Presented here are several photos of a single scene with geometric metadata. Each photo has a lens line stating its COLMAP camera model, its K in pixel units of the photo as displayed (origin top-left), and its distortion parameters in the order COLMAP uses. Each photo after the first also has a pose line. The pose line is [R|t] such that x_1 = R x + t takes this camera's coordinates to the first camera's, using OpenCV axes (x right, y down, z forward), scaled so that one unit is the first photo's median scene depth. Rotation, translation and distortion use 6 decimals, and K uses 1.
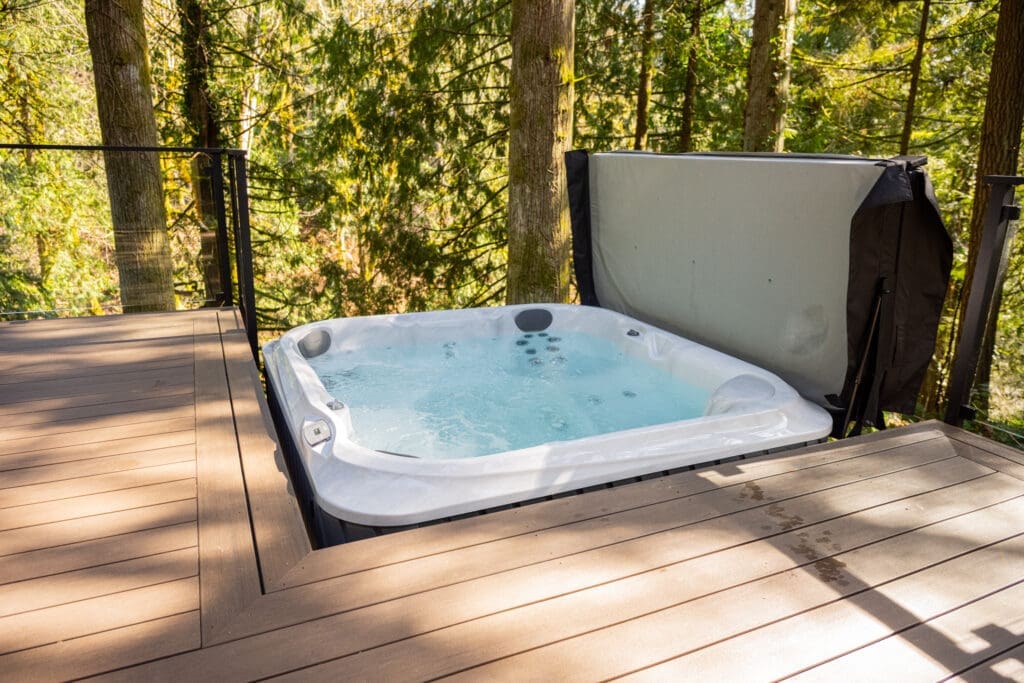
lens RADIAL K [[653.5, 0, 508.7], [0, 653.5, 337.4], [0, 0, 1]] dist [0.008317, 0.001159]
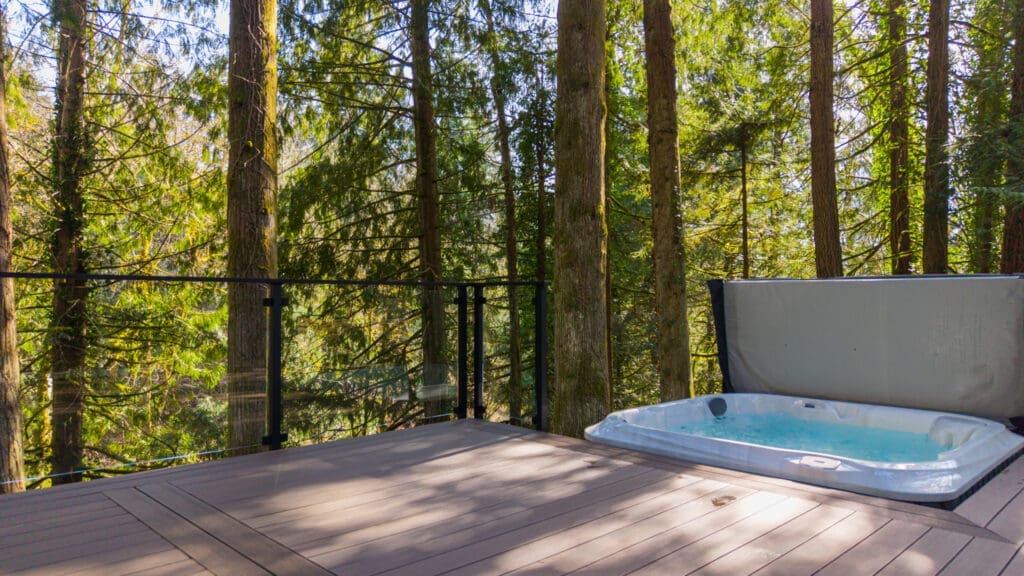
lens RADIAL K [[693.1, 0, 514.5], [0, 693.1, 289.1], [0, 0, 1]] dist [0.024385, -0.010366]
pose [[0.935401, -0.009432, 0.353463, -0.633428], [0.104796, 0.962126, -0.251656, 0.042595], [-0.337702, 0.272441, 0.900963, -0.149152]]
